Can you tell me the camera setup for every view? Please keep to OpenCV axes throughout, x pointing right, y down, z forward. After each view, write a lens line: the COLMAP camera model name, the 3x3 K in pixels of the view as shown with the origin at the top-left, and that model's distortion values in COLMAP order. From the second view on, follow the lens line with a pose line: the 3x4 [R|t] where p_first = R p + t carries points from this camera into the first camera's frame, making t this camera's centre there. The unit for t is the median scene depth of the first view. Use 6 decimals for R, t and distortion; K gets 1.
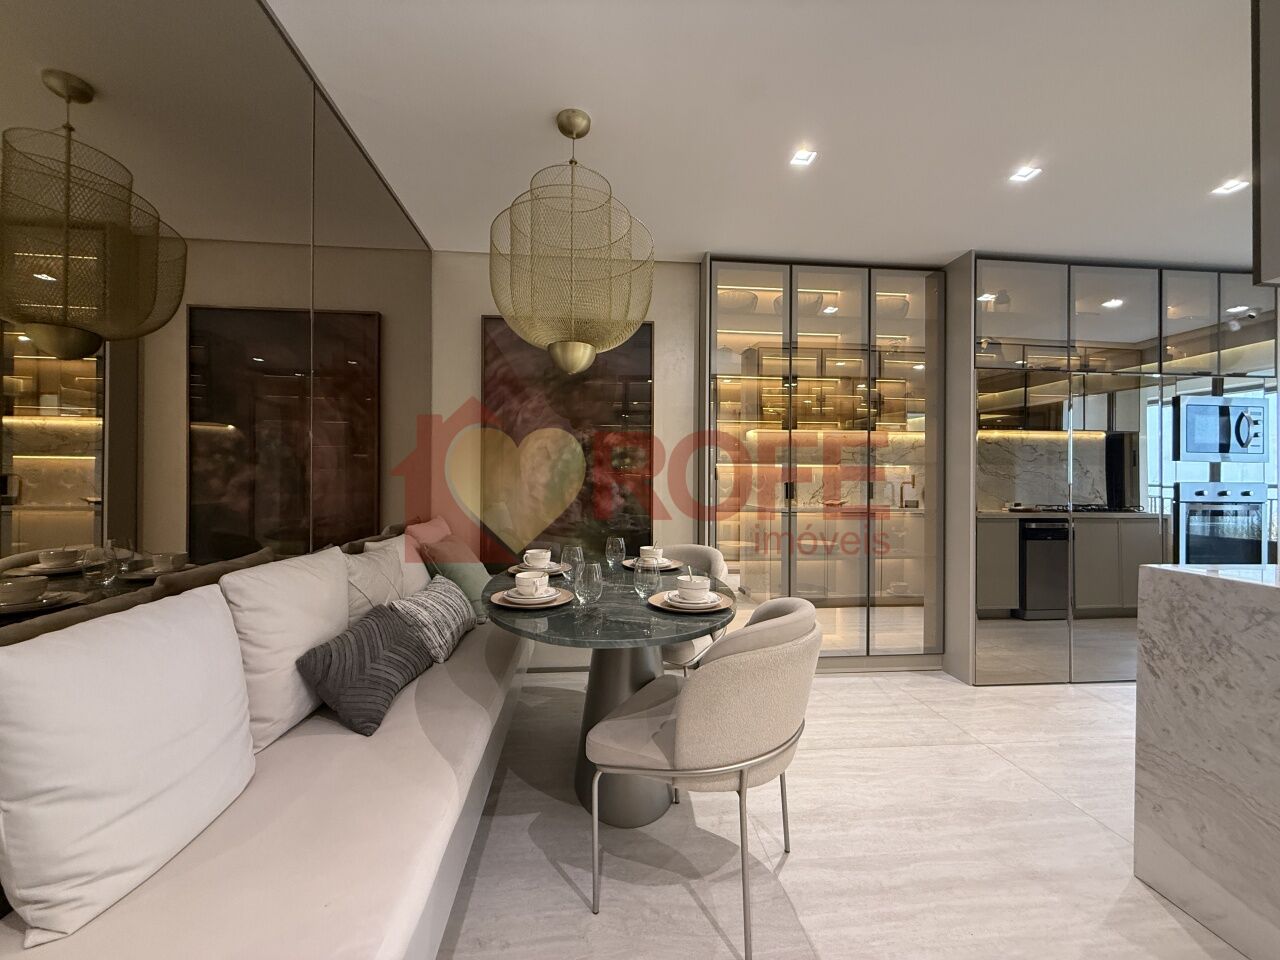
lens RADIAL K [[509.2, 0, 635.3], [0, 509.2, 475.4], [0, 0, 1]] dist [0.001435, -0.000519]
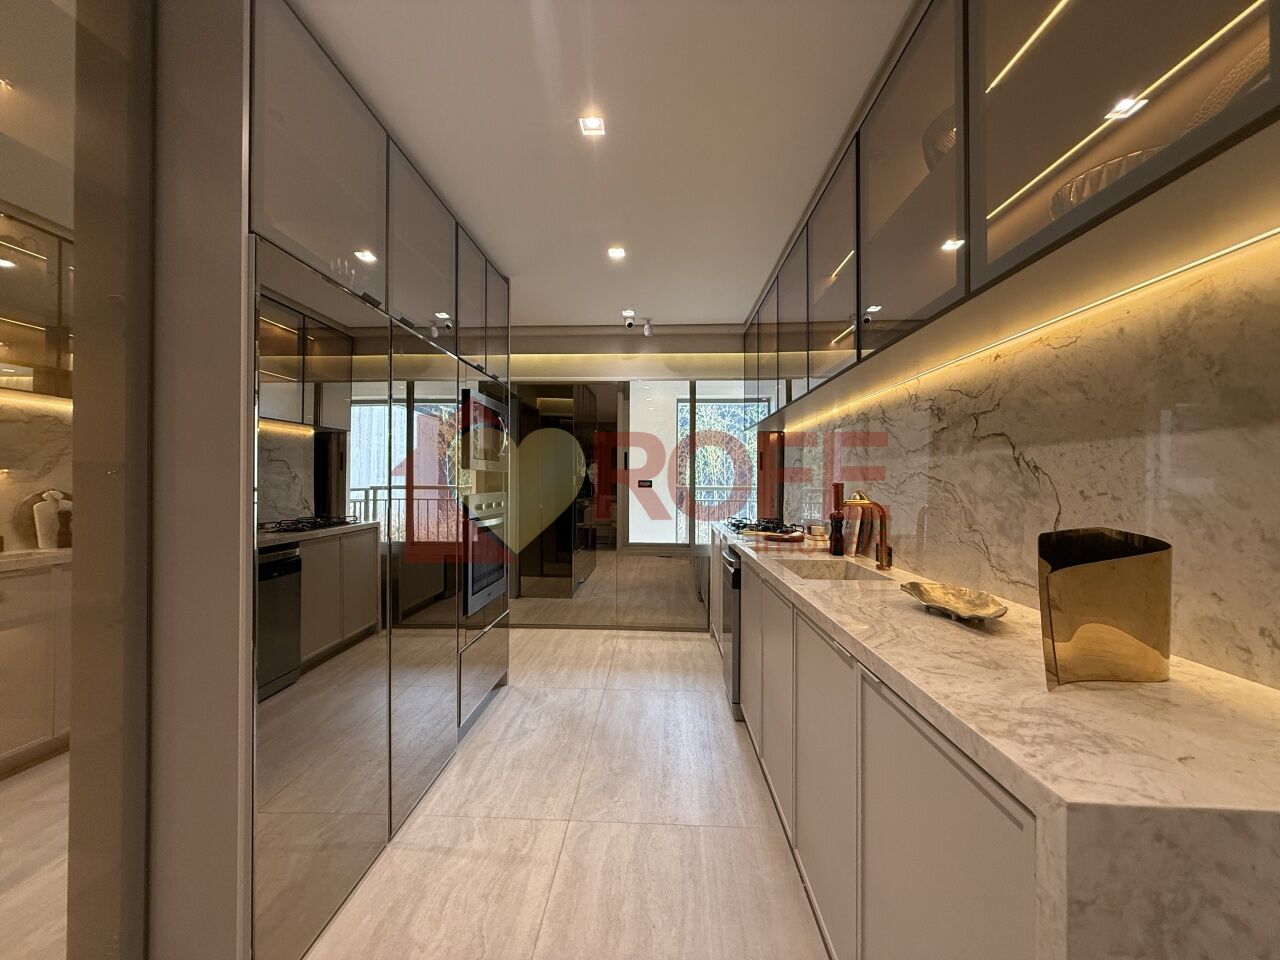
lens RADIAL K [[509.2, 0, 635.3], [0, 509.2, 475.4], [0, 0, 1]] dist [0.001435, -0.000519]
pose [[0.137672, -0.000510, 0.990478, 0.232795], [-0.007733, 0.999969, 0.001590, -0.017708], [-0.990448, -0.007878, 0.137663, 0.479529]]
